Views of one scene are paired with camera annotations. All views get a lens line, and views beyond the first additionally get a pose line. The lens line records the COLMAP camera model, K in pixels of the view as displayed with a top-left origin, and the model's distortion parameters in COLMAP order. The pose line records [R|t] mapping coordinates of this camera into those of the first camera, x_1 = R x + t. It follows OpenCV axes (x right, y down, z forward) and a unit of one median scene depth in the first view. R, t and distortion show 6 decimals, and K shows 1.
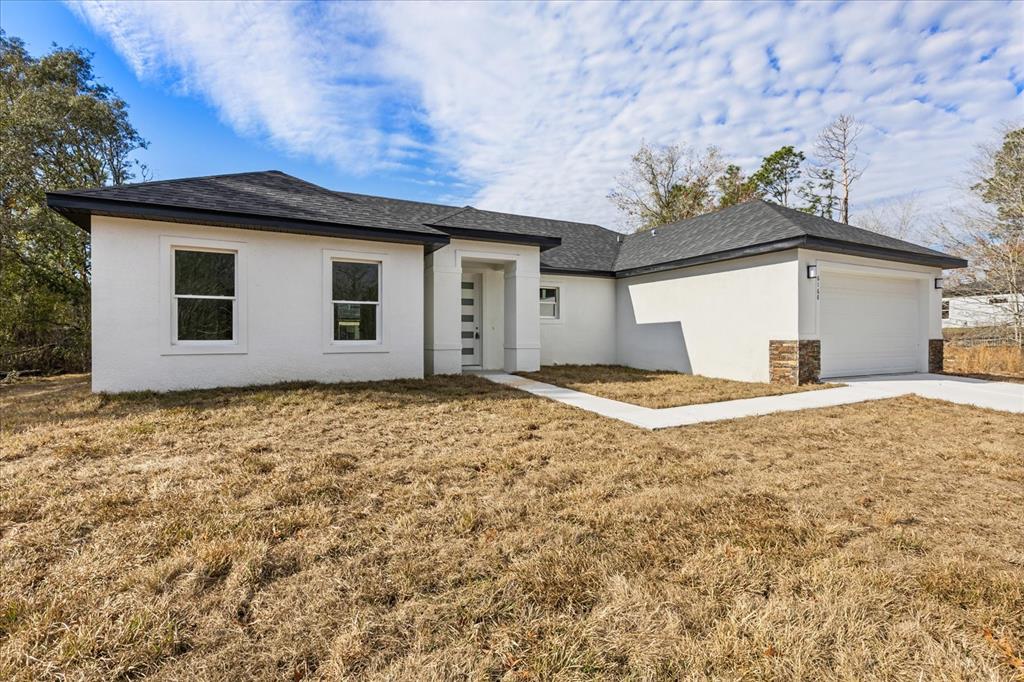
lens RADIAL K [[484.4, 0, 512.0], [0, 484.4, 341.0], [0, 0, 1]] dist [-0.001278, -0.000151]
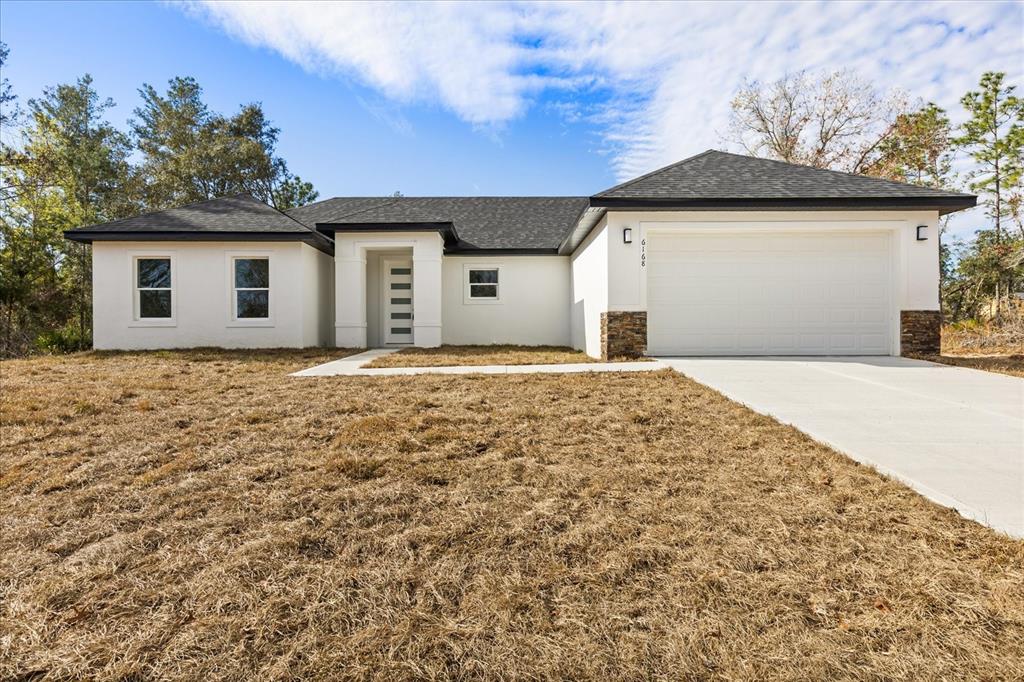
lens RADIAL K [[549.8, 0, 509.0], [0, 549.8, 343.0], [0, 0, 1]] dist [0.001744, -0.000541]
pose [[0.889788, 0.004753, -0.456350, 0.881309], [-0.000509, 0.999955, 0.009422, 0.047107], [0.456374, -0.008151, 0.889750, -0.014059]]
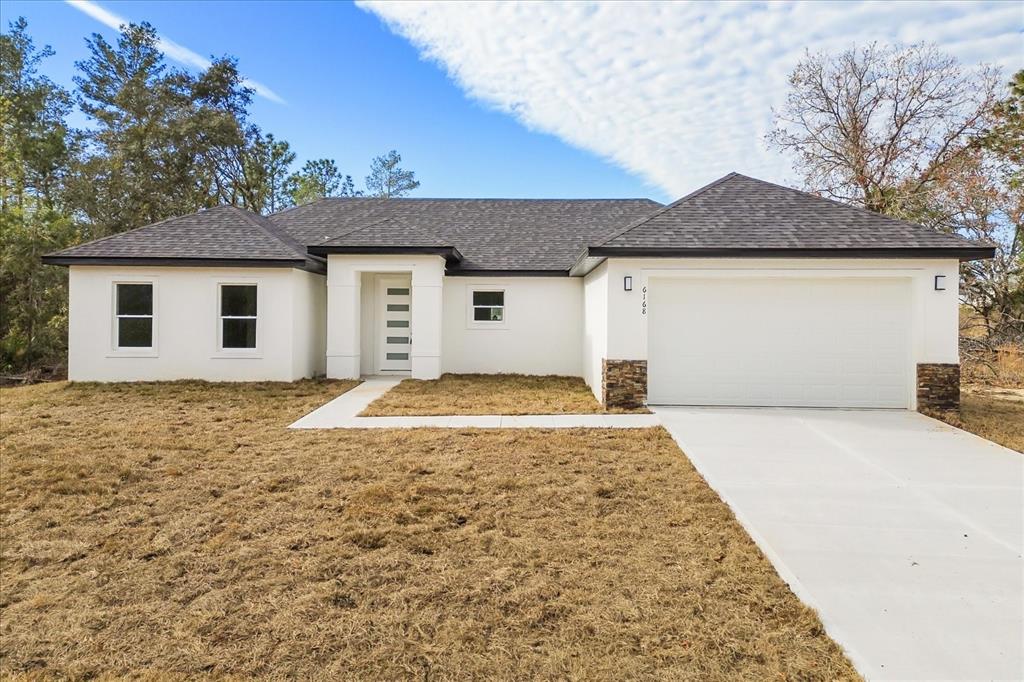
lens RADIAL K [[716.5, 0, 514.5], [0, 716.5, 317.3], [0, 0, 1]] dist [0.091106, -0.085324]
pose [[0.876215, 0.008043, -0.481853, 1.061220], [-0.012479, 0.999904, -0.006000, -0.069356], [0.481759, 0.011271, 0.876231, -0.254180]]
